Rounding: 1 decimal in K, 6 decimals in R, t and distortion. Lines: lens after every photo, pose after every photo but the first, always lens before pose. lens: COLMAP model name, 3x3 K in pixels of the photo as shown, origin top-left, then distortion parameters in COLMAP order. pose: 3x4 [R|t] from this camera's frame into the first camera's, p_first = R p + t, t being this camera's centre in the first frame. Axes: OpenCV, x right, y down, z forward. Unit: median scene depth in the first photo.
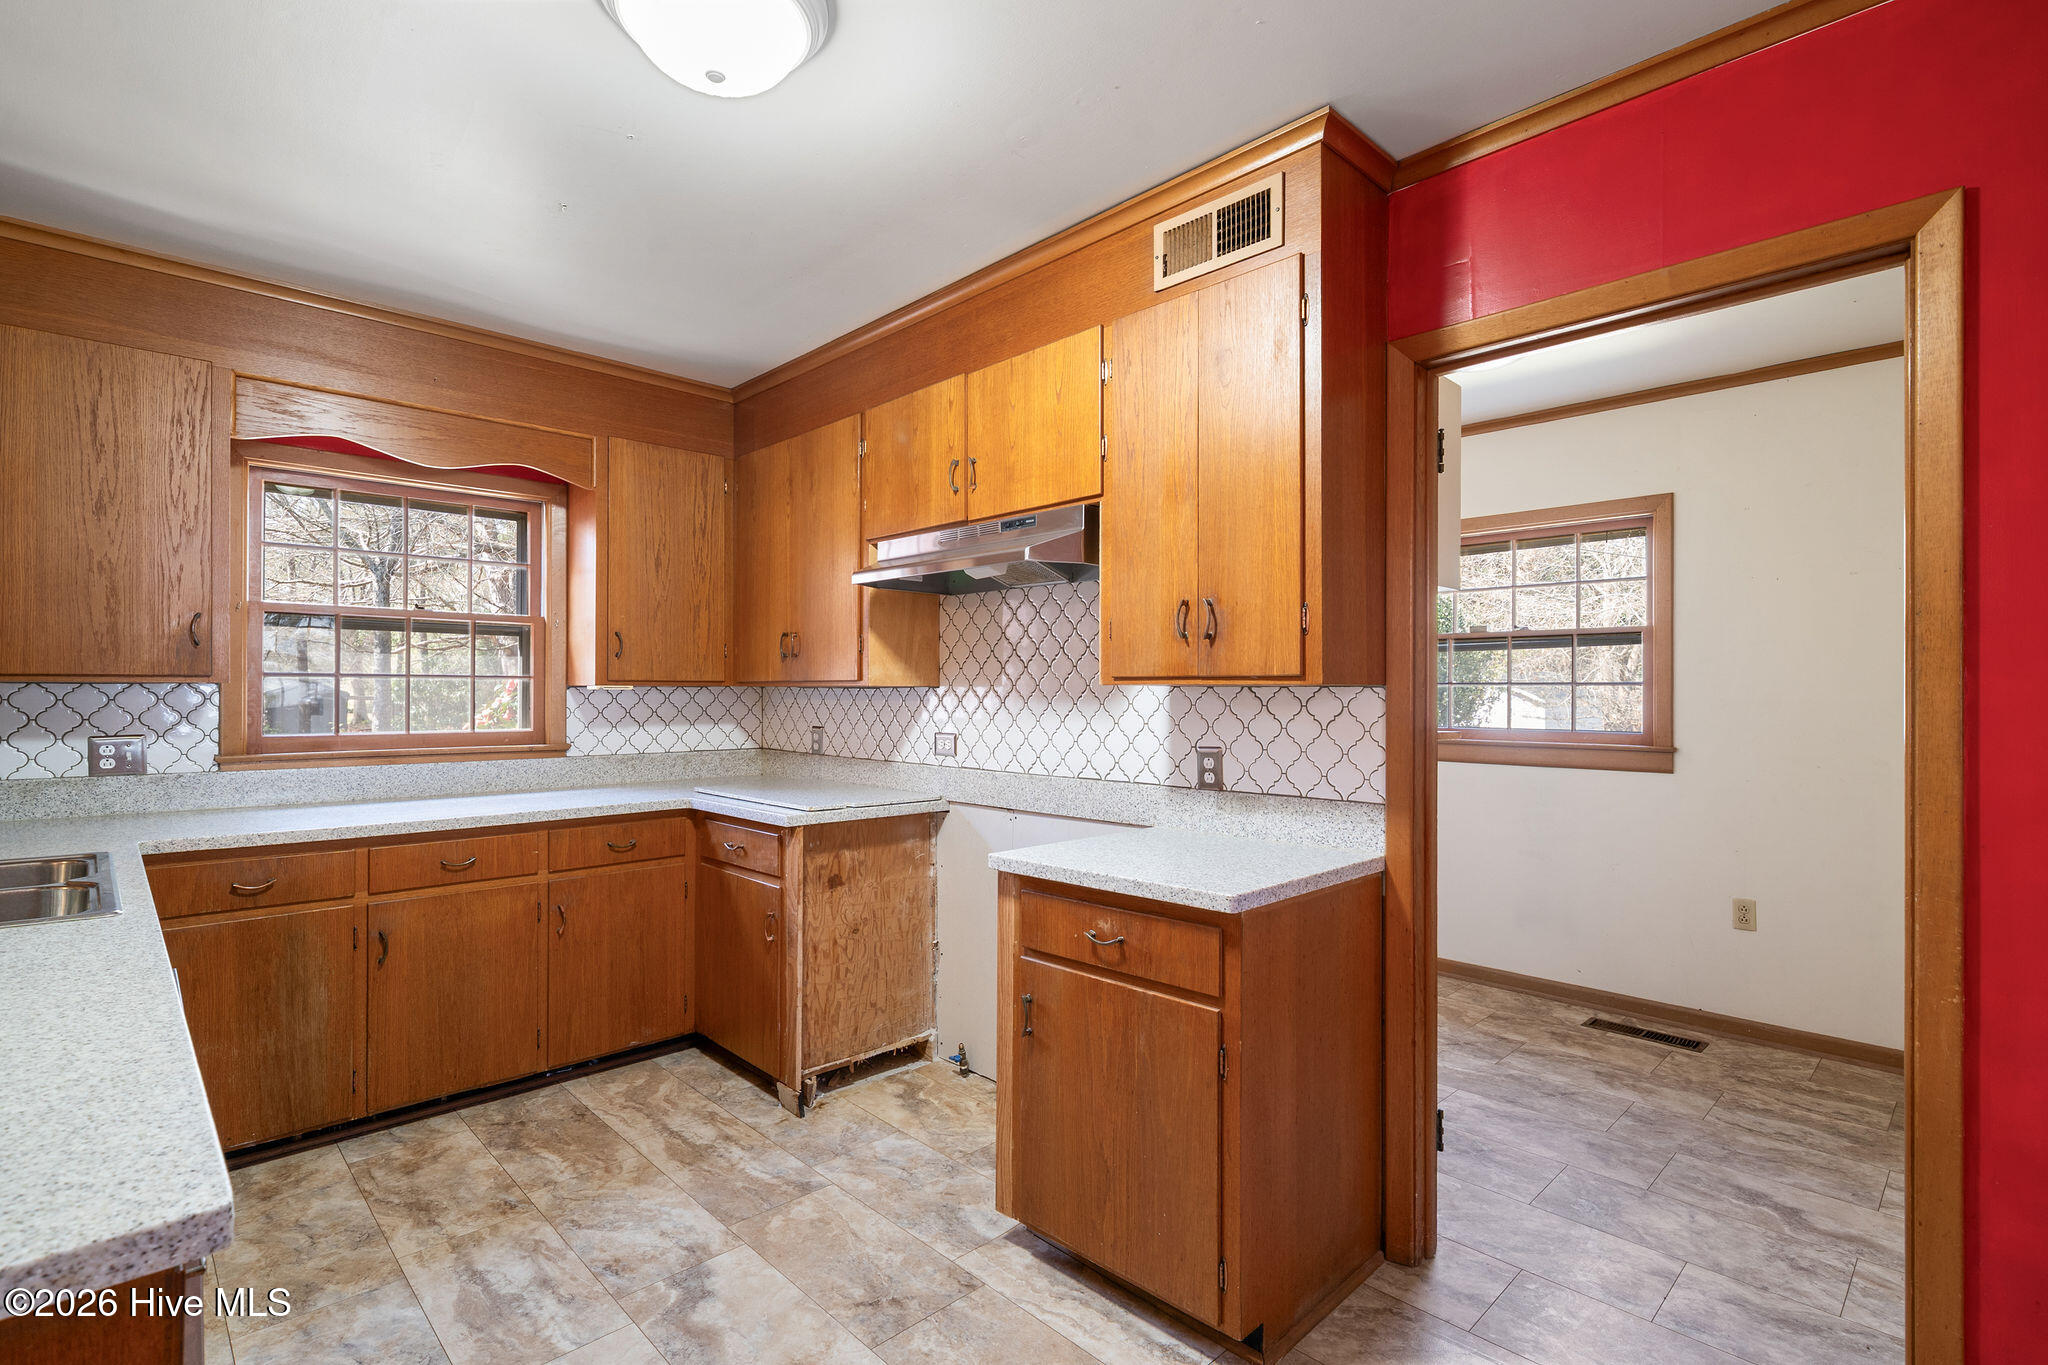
lens RADIAL K [[970.8, 0, 1020.0], [0, 970.8, 692.8], [0, 0, 1]] dist [-0.001463, 0.000237]
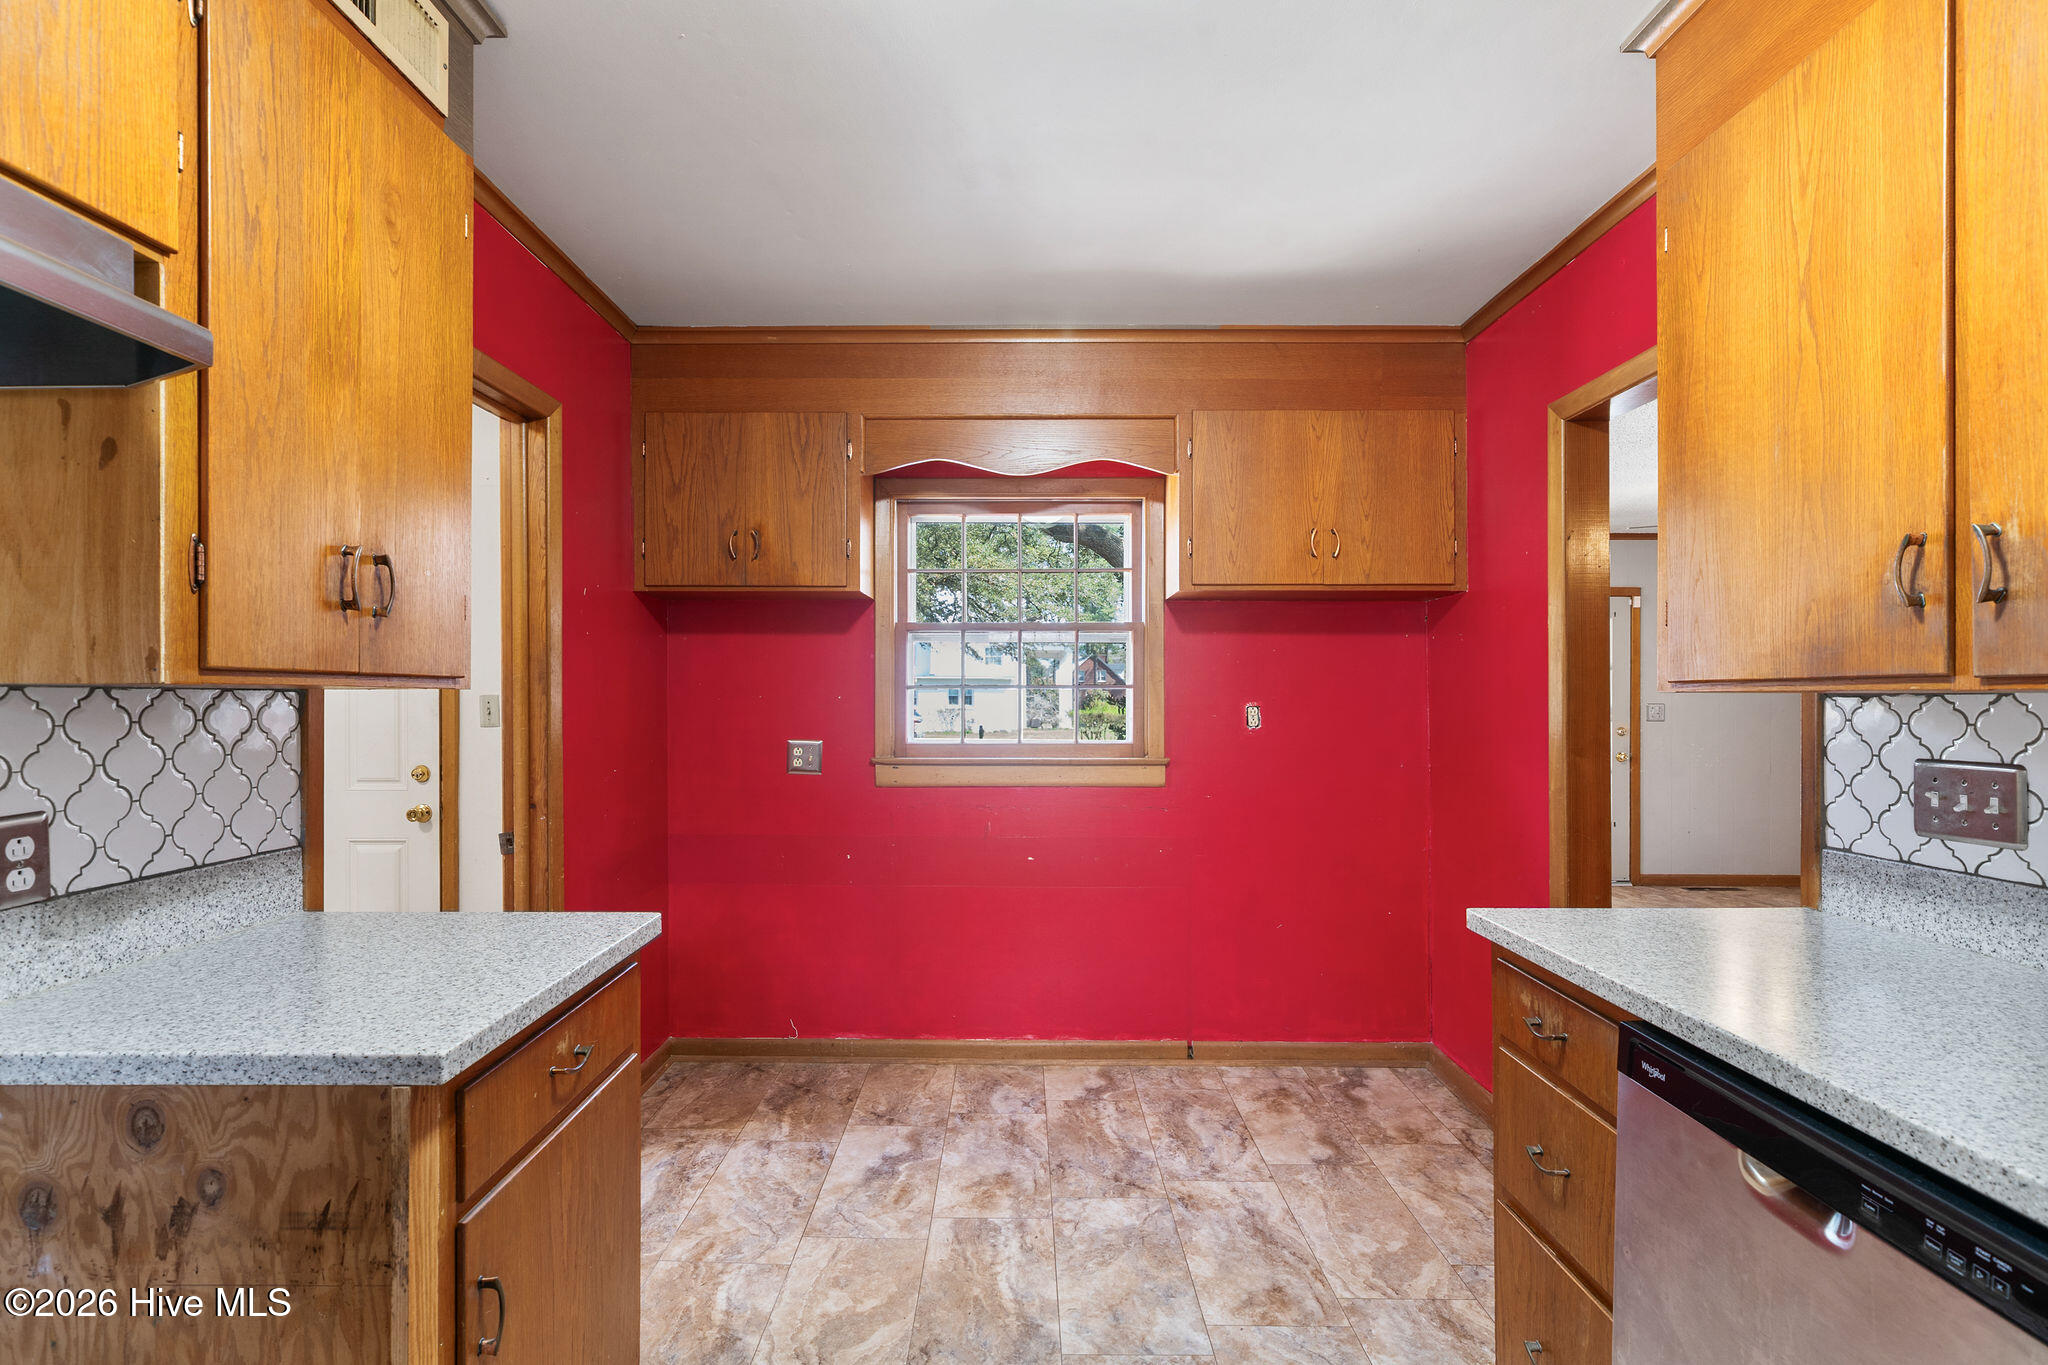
lens RADIAL K [[970.8, 0, 1027.1], [0, 970.8, 690.7], [0, 0, 1]] dist [-0.001463, 0.000237]
pose [[-0.729157, -0.001751, 0.684344, -0.595074], [-0.005106, 0.999983, -0.002881, -0.006625], [-0.684327, -0.005595, -0.729154, 1.250897]]
